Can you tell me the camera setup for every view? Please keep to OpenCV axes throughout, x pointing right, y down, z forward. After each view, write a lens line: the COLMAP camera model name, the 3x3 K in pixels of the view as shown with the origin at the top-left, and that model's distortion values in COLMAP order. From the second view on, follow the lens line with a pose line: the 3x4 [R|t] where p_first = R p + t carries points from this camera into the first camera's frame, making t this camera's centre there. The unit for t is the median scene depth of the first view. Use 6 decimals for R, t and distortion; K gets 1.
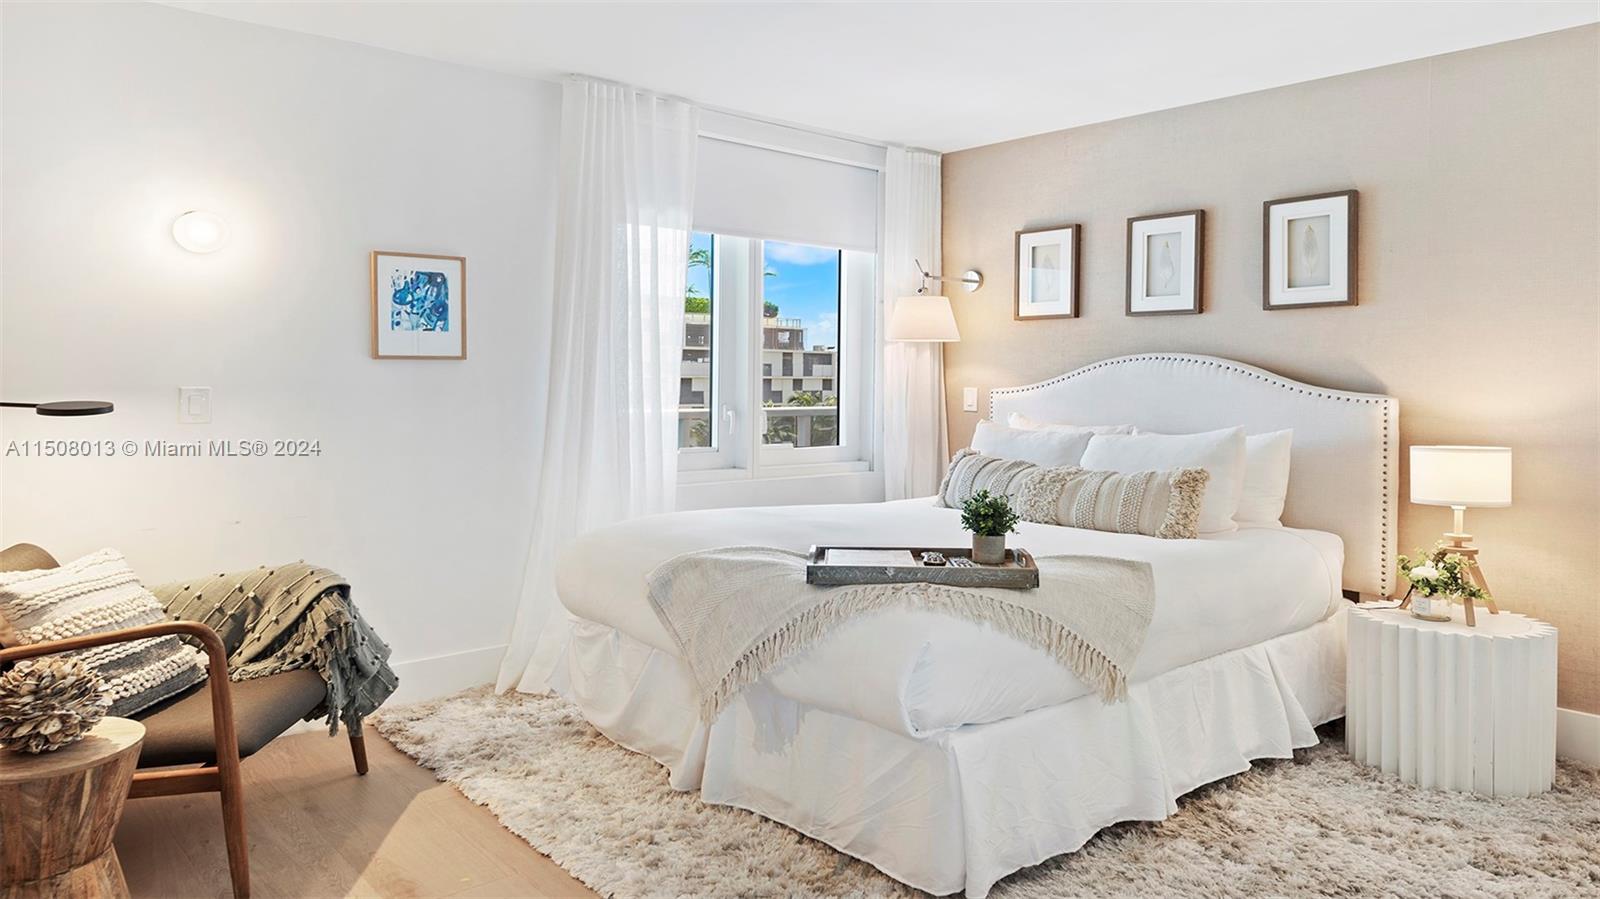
lens RADIAL K [[1073.2, 0, 808.9], [0, 1073.2, 369.2], [0, 0, 1]] dist [0.009810, -0.004723]
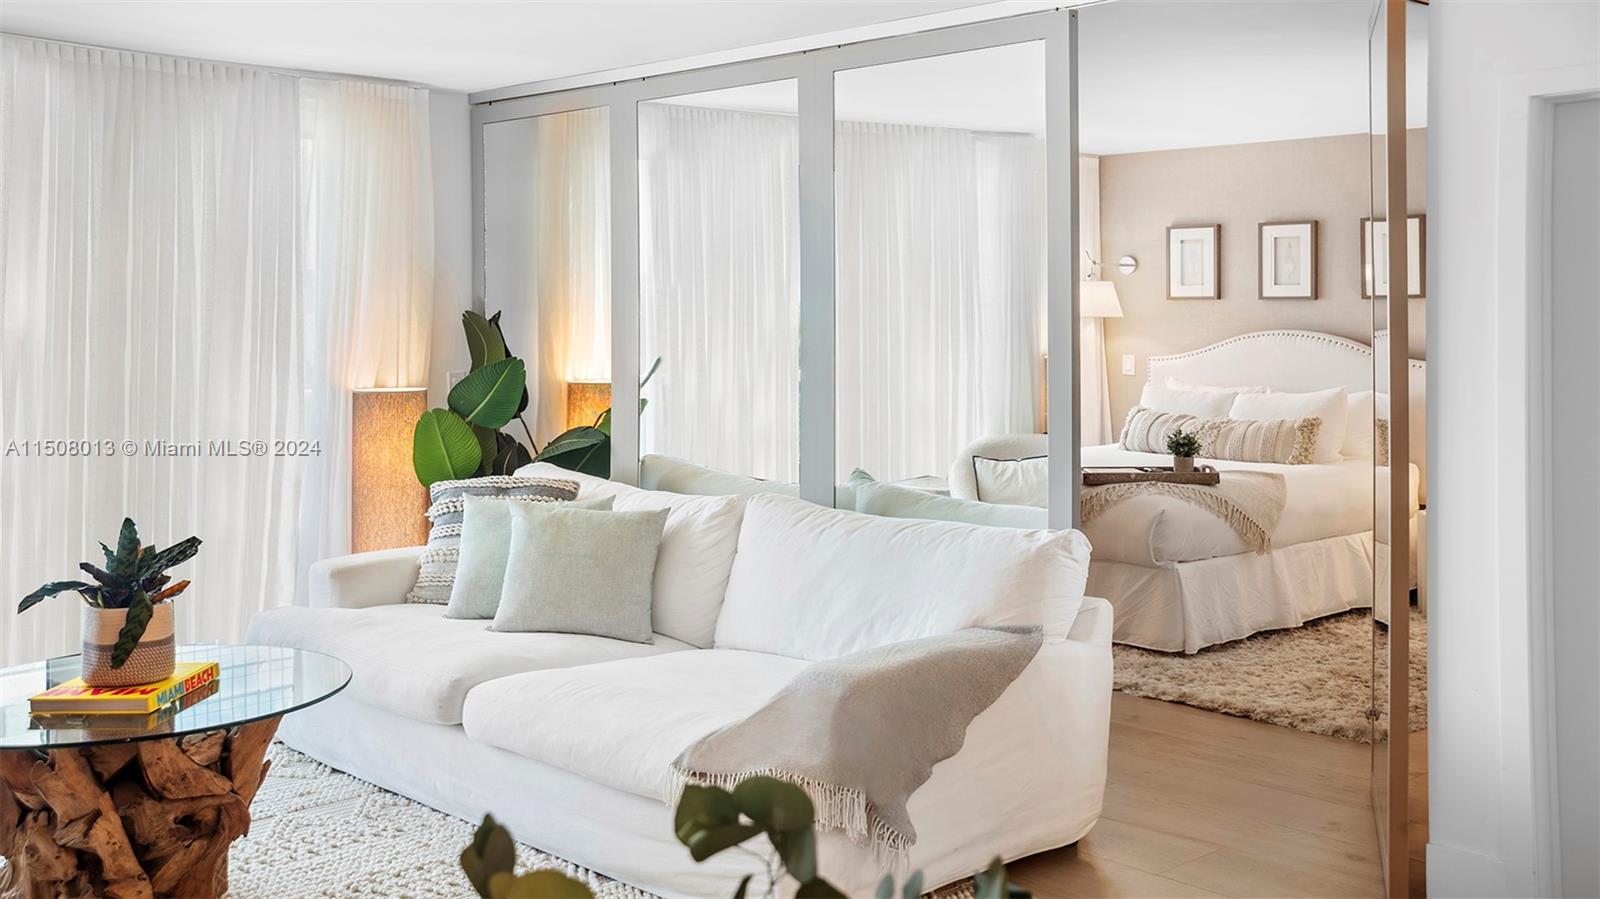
lens RADIAL K [[1639.2, 0, 827.0], [0, 1639.2, 235.5], [0, 0, 1]] dist [-0.008018, 0.106383]
pose [[0.998988, -0.006304, 0.044543, -0.333172], [0.008026, 0.999223, -0.038598, -0.060934], [-0.044265, 0.038916, 0.998262, -1.013074]]
